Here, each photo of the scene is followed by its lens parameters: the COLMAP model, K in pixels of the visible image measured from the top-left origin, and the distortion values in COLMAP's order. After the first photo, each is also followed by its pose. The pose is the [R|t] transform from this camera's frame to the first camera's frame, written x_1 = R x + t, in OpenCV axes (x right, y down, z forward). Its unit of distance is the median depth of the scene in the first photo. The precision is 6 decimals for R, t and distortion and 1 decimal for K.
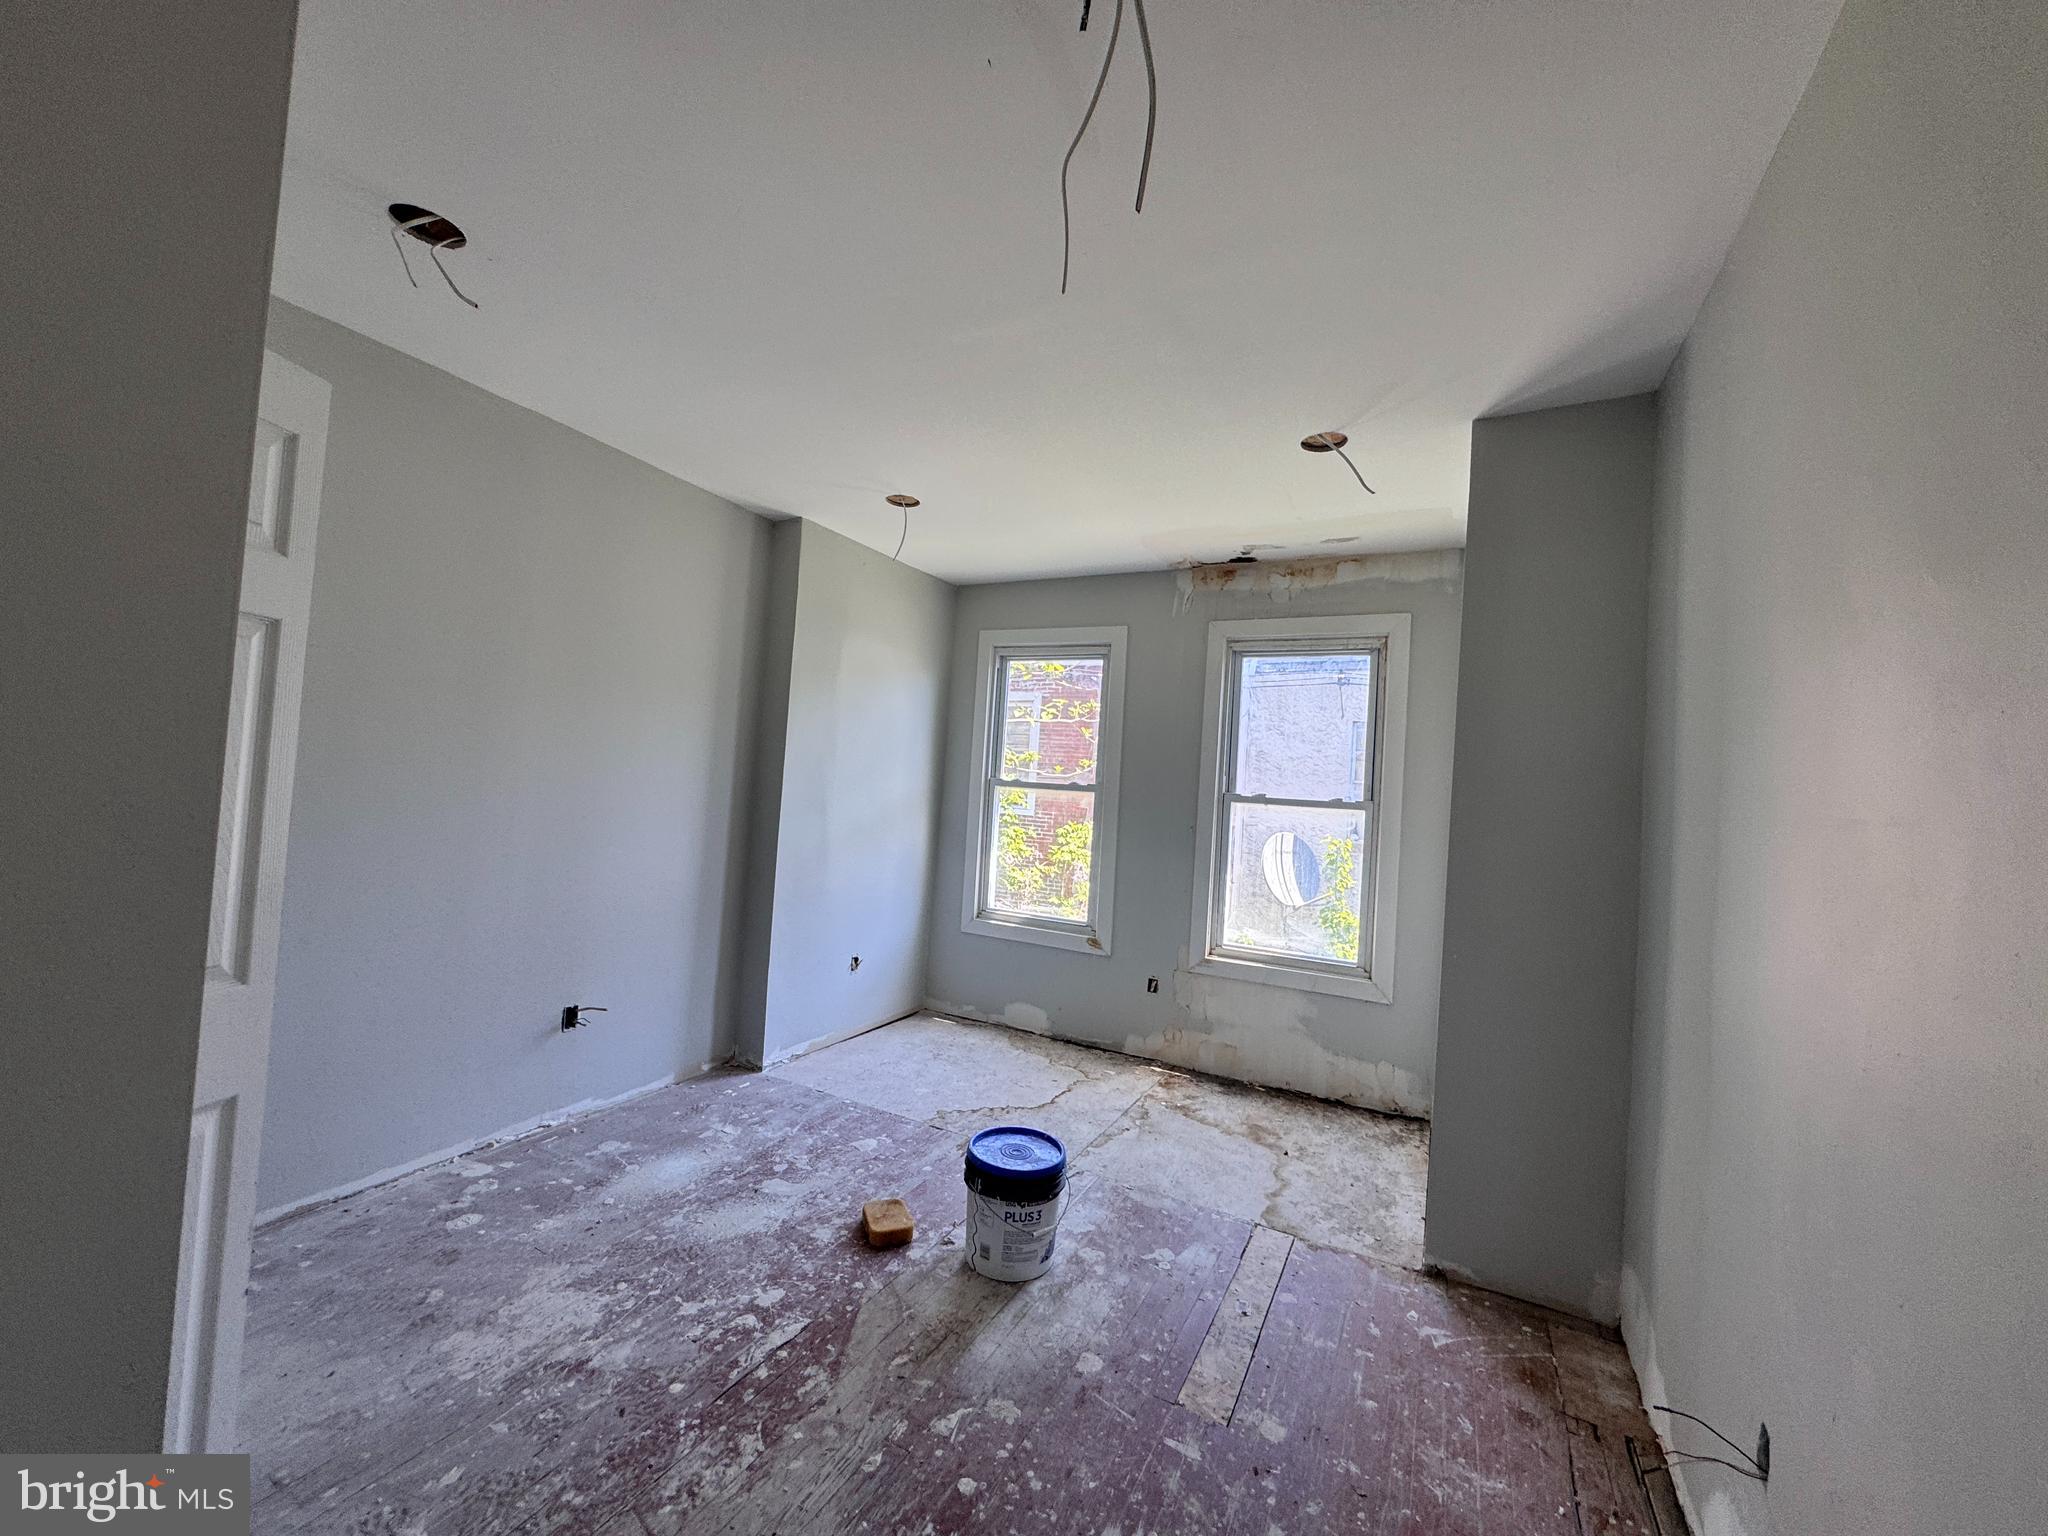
lens RADIAL K [[815.4, 0, 1020.1], [0, 815.4, 768.4], [0, 0, 1]] dist [-0.005366, 0.000264]
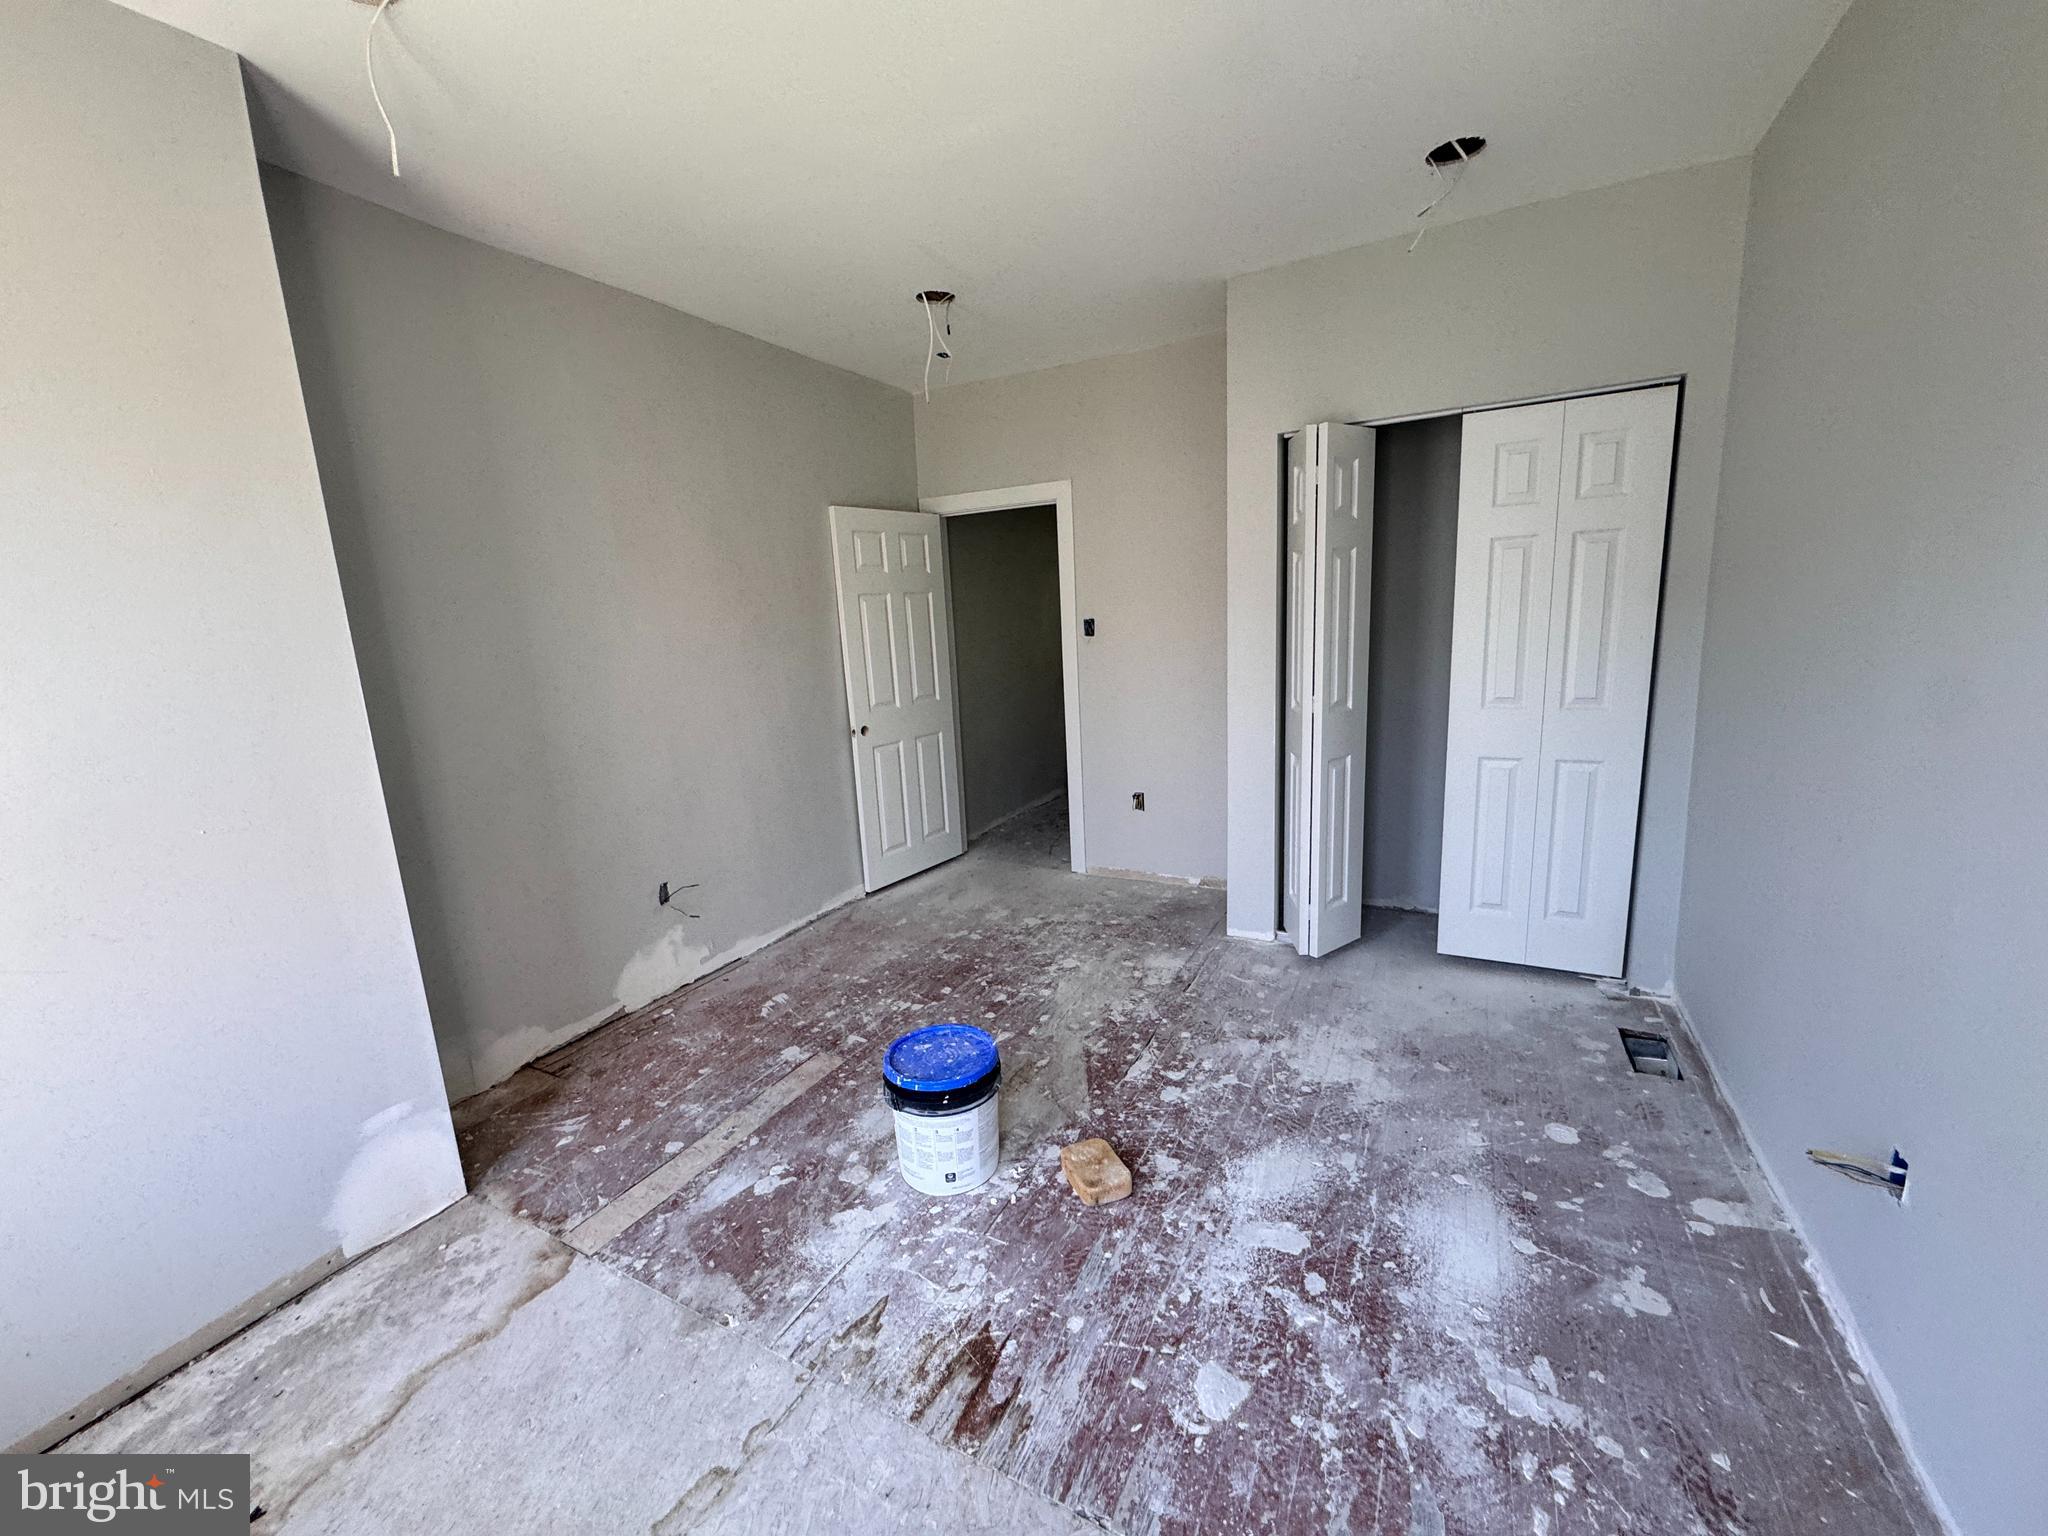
lens RADIAL K [[815.4, 0, 1020.1], [0, 815.4, 768.4], [0, 0, 1]] dist [-0.005366, 0.000264]
pose [[-0.999894, -0.014257, 0.002828, -0.056189], [-0.013565, 0.985229, 0.170706, 0.013002], [-0.005220, 0.170649, -0.985318, 1.176222]]
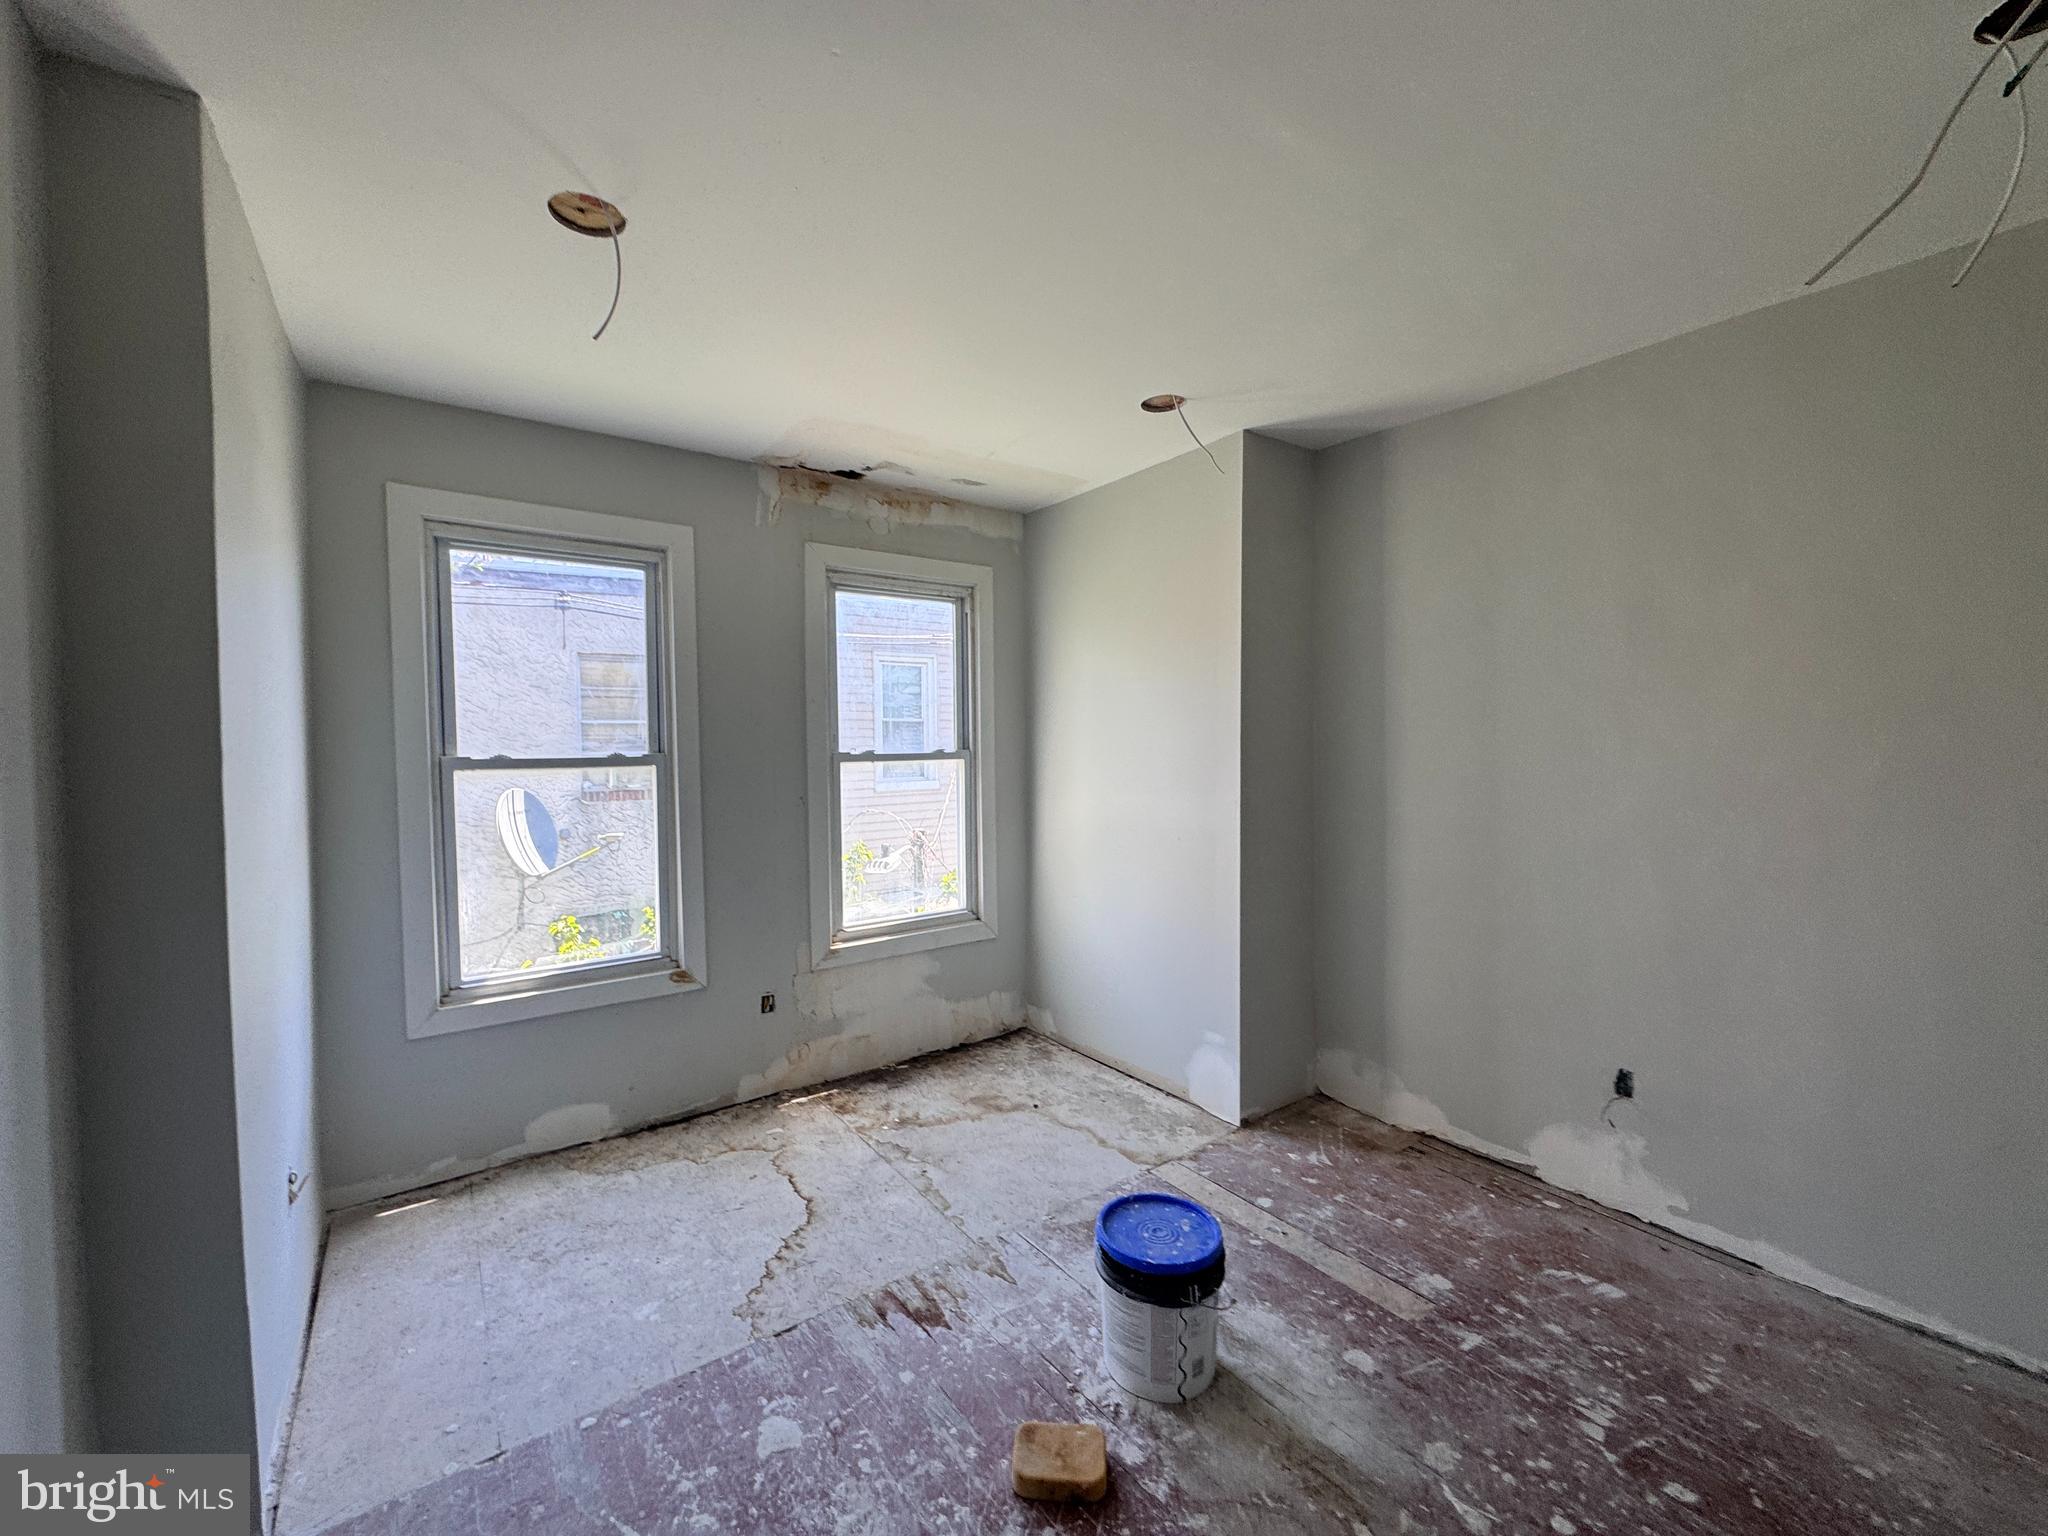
lens RADIAL K [[815.4, 0, 1020.1], [0, 815.4, 768.4], [0, 0, 1]] dist [-0.005366, 0.000264]
pose [[0.436687, -0.098103, 0.894249, -0.475807], [0.016104, 0.994729, 0.101262, -0.040519], [-0.899469, -0.029819, 0.435965, 0.515657]]
